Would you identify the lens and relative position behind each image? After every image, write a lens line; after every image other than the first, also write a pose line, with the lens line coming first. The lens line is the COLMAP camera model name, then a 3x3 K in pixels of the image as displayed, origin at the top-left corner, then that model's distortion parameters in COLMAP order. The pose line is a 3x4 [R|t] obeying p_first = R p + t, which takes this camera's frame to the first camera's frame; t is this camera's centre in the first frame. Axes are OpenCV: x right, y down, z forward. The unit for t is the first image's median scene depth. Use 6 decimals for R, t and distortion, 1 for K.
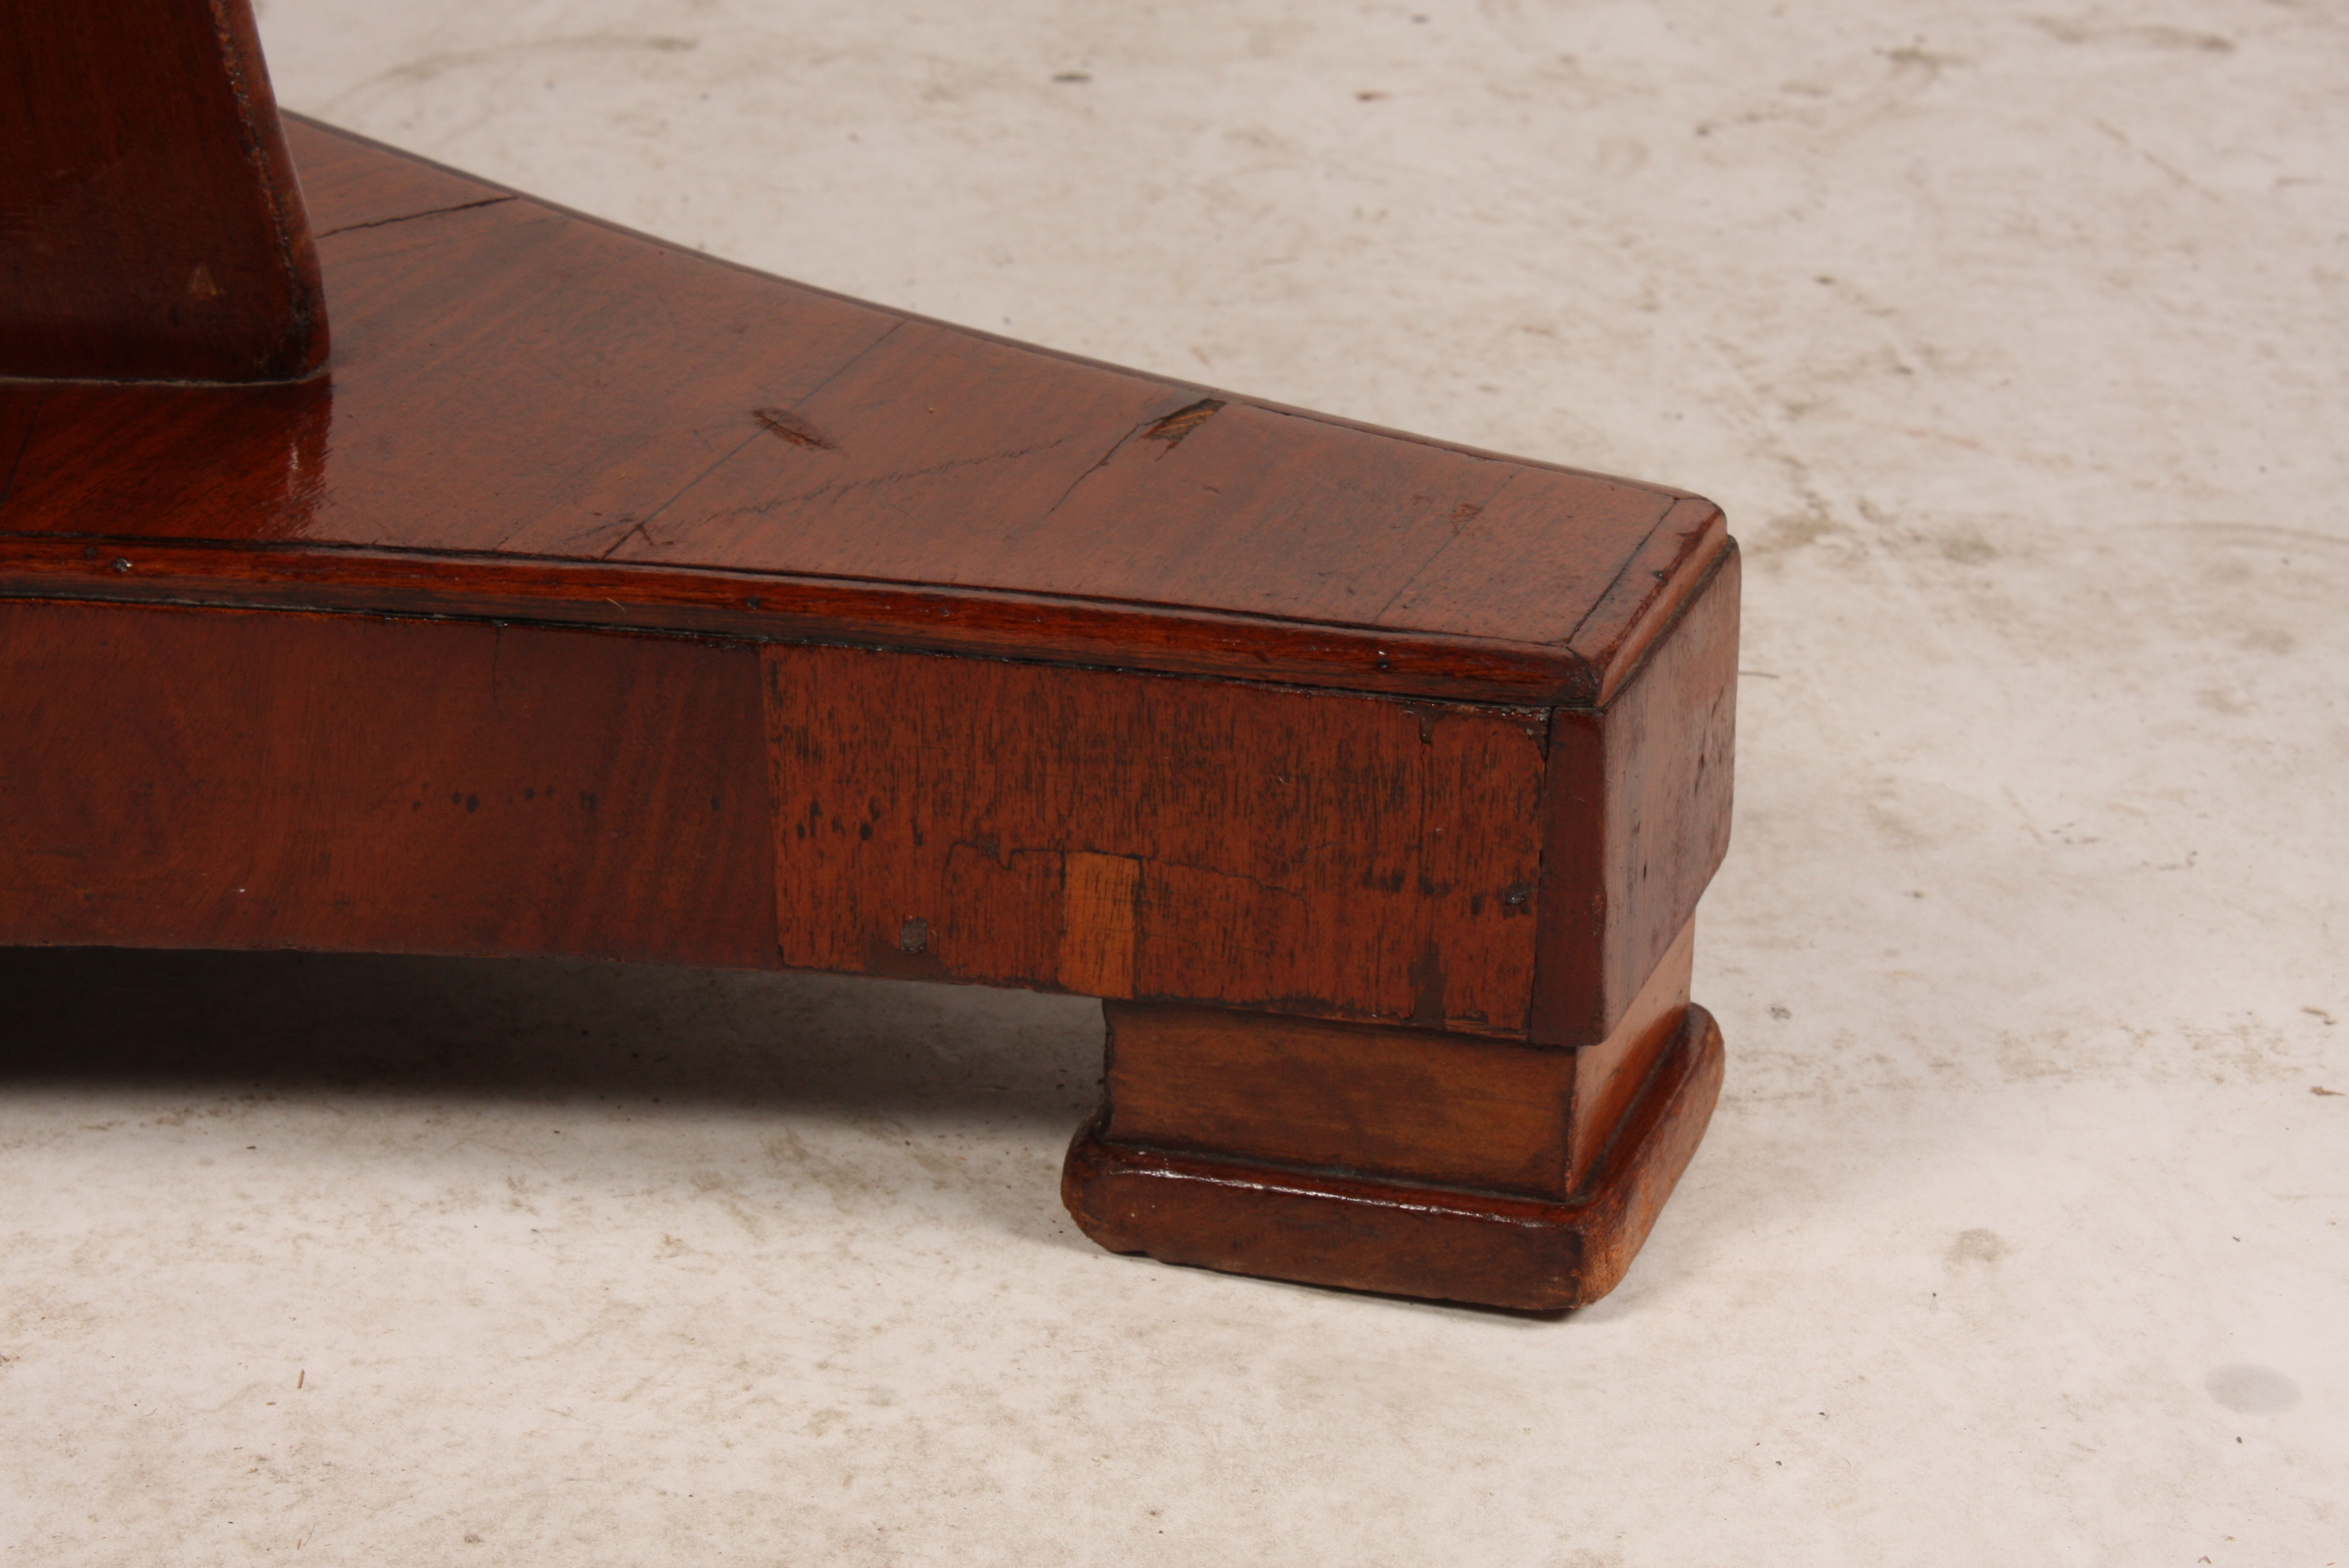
lens RADIAL K [[5789.7, 0, 1174.5], [0, 5789.7, 784.0], [0, 0, 1]] dist [0.089602, 0.025645]
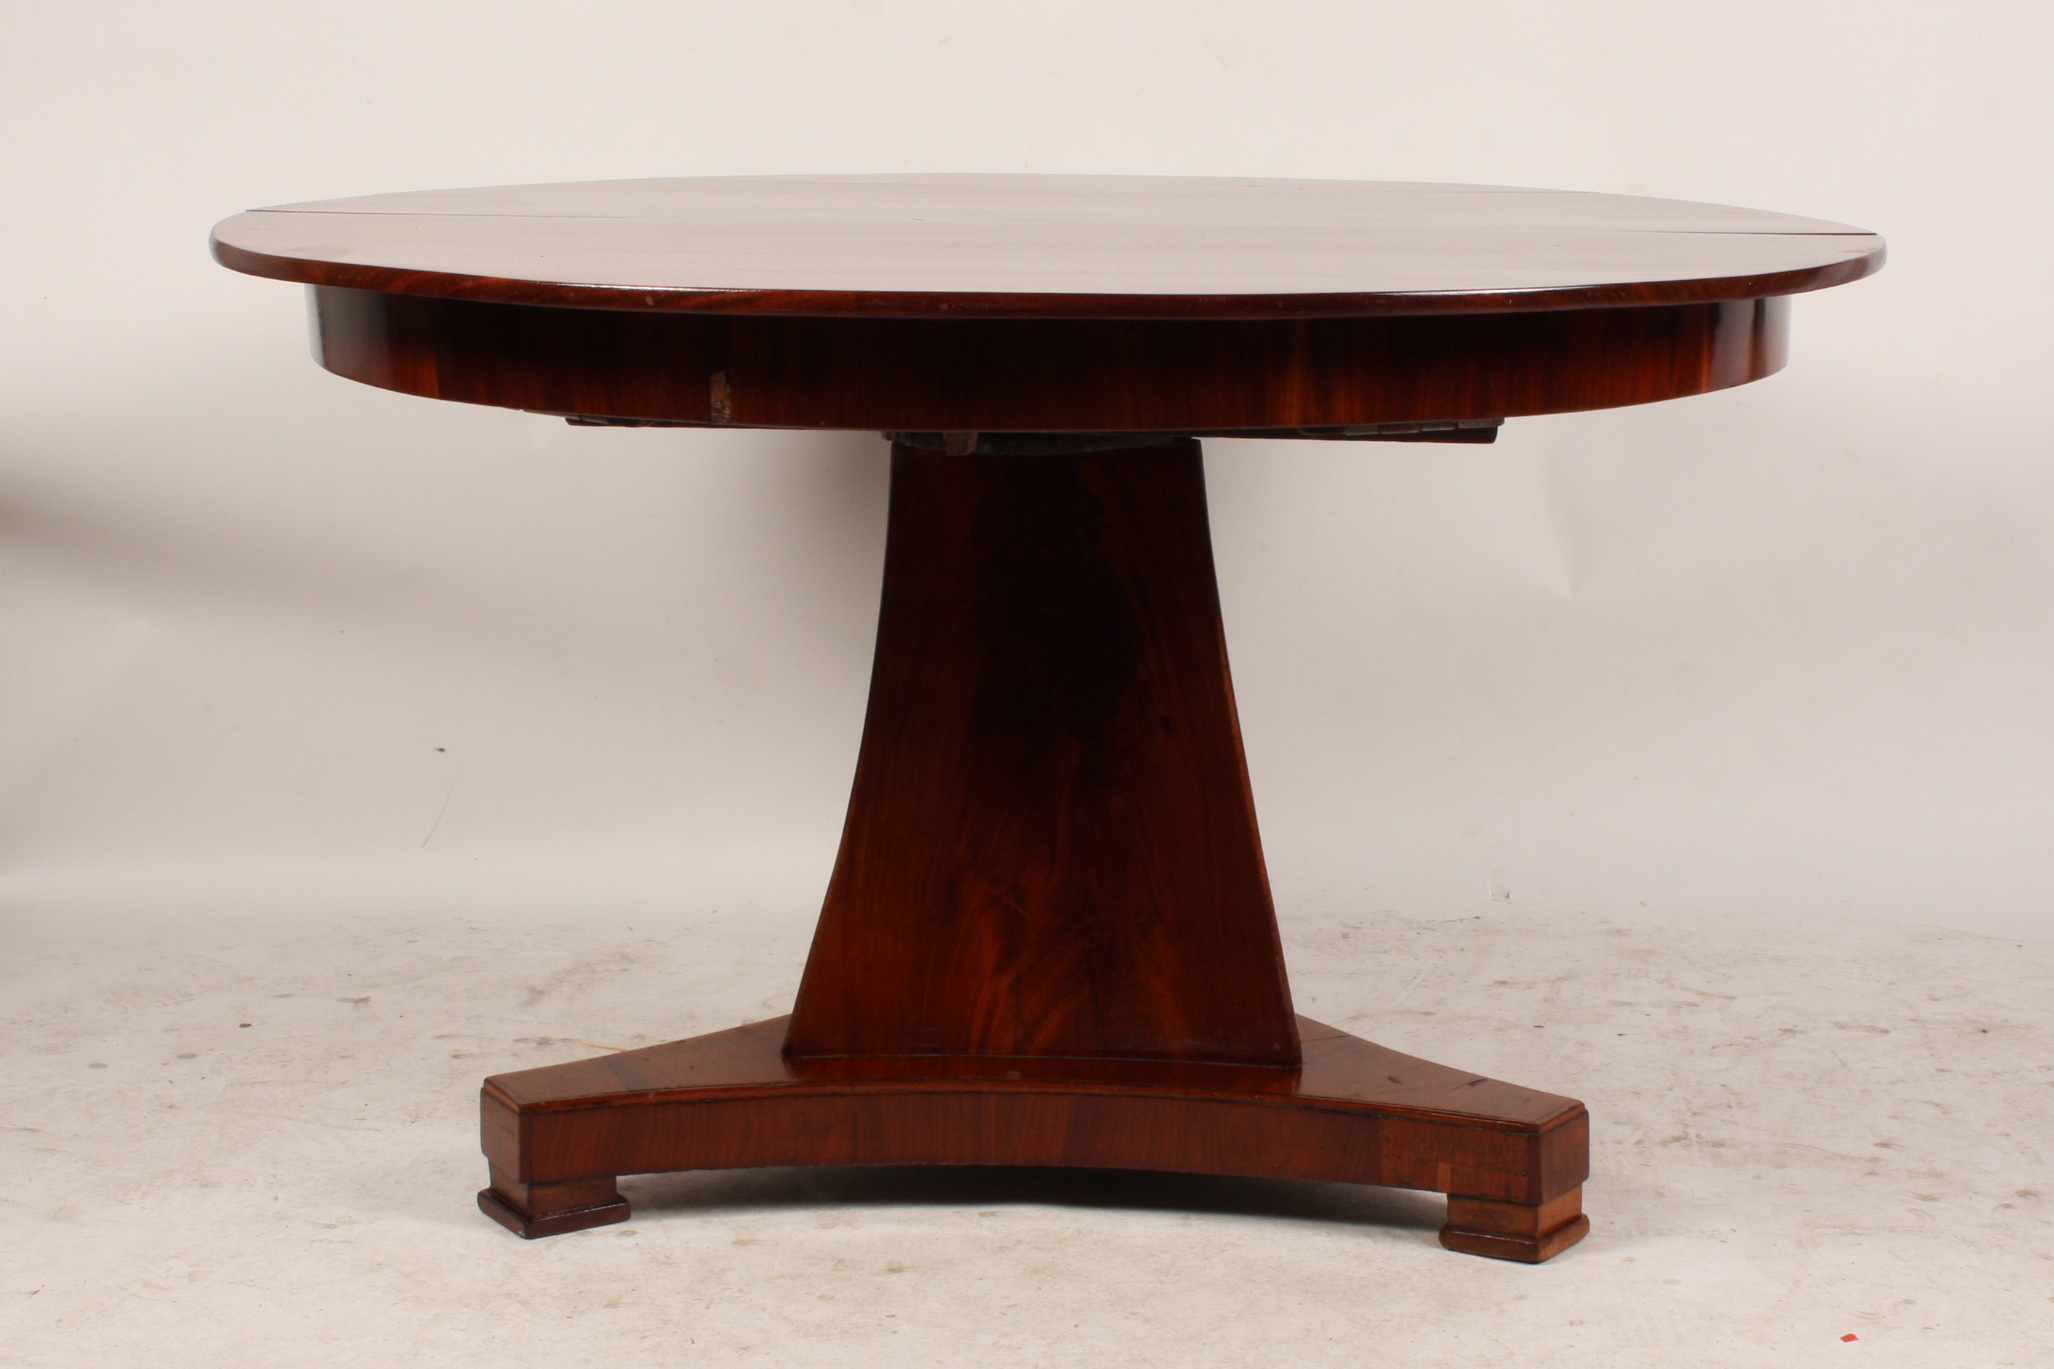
lens RADIAL K [[3837.2, 0, 1027.0], [0, 3837.2, 684.5], [0, 0, 1]] dist [-0.039865, -0.222128]
pose [[0.966389, 0.015537, -0.256614, 0.461723], [-0.073091, 0.973586, -0.216306, 0.337693], [0.246475, 0.227792, 0.941998, -2.199296]]
